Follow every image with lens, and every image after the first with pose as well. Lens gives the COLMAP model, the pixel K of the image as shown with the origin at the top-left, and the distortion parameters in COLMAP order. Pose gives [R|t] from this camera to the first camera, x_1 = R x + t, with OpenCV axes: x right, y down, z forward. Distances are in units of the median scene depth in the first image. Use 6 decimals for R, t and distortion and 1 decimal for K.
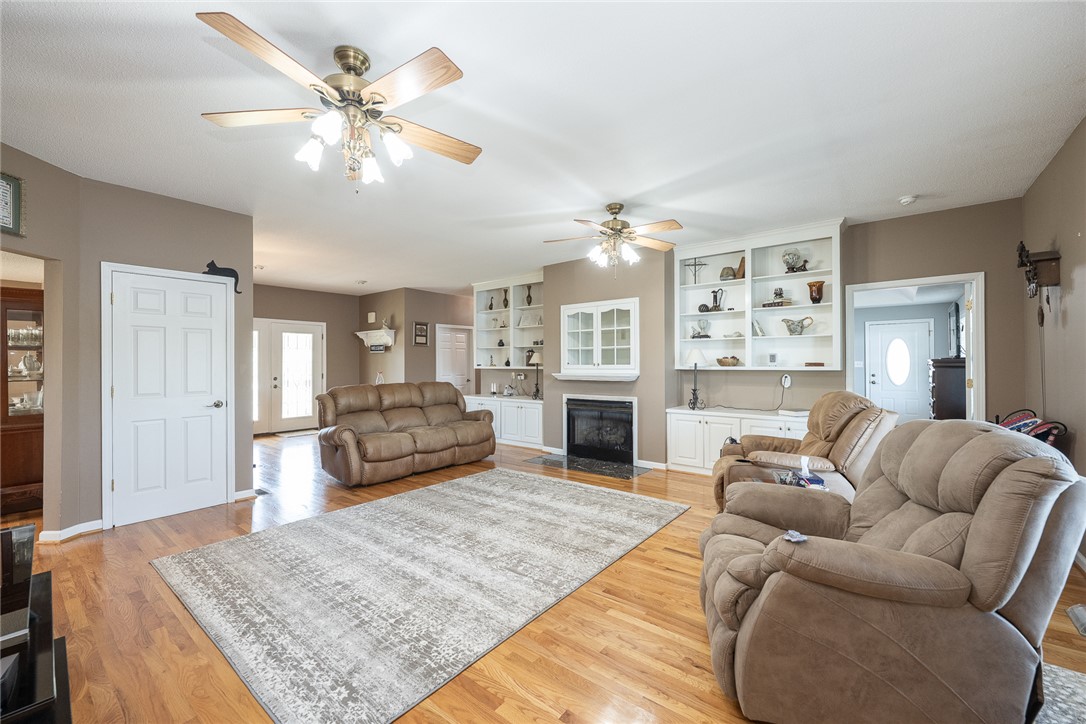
lens RADIAL K [[432.5, 0, 543.0], [0, 432.5, 362.0], [0, 0, 1]] dist [0.001384, 0.000119]
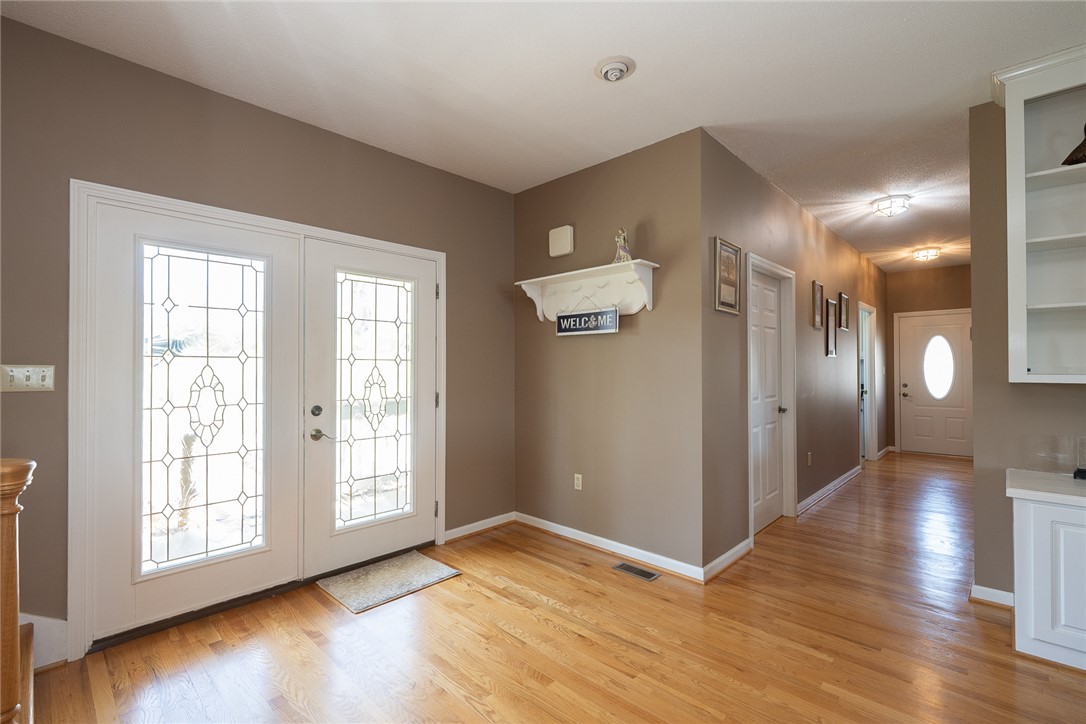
lens RADIAL K [[490.6, 0, 543.0], [0, 490.6, 362.0], [0, 0, 1]] dist [-0.001821, -0.000230]
pose [[0.995421, 0.002241, -0.095560, -0.375322], [-0.002824, 0.999978, -0.005966, 0.003241], [0.095545, 0.006208, 0.995406, 0.588641]]
